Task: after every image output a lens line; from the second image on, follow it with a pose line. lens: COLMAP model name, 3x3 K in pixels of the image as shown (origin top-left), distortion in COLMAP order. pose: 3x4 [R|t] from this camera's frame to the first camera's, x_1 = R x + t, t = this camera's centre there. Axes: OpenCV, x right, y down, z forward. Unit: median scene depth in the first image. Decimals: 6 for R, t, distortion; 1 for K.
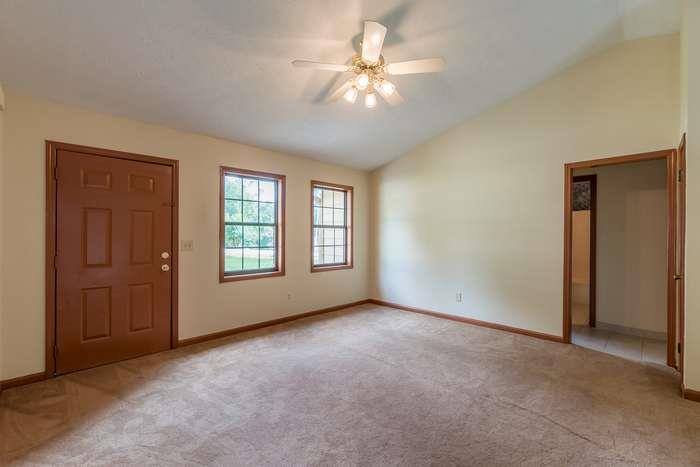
lens RADIAL K [[304.8, 0, 349.6], [0, 304.8, 234.2], [0, 0, 1]] dist [0.011854, -0.001419]
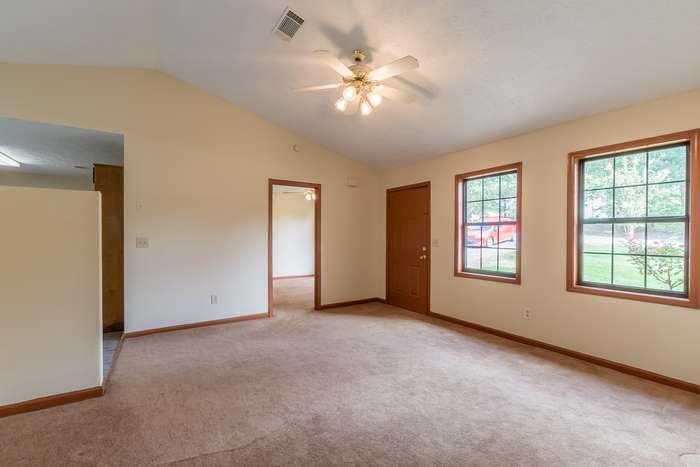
lens RADIAL K [[304.8, 0, 352.6], [0, 304.8, 233.4], [0, 0, 1]] dist [0.011854, -0.001419]
pose [[-0.189970, -0.011104, -0.981727, 0.818097], [-0.002227, 0.999938, -0.010879, 0.011161], [0.981787, 0.000119, -0.189983, 0.867361]]
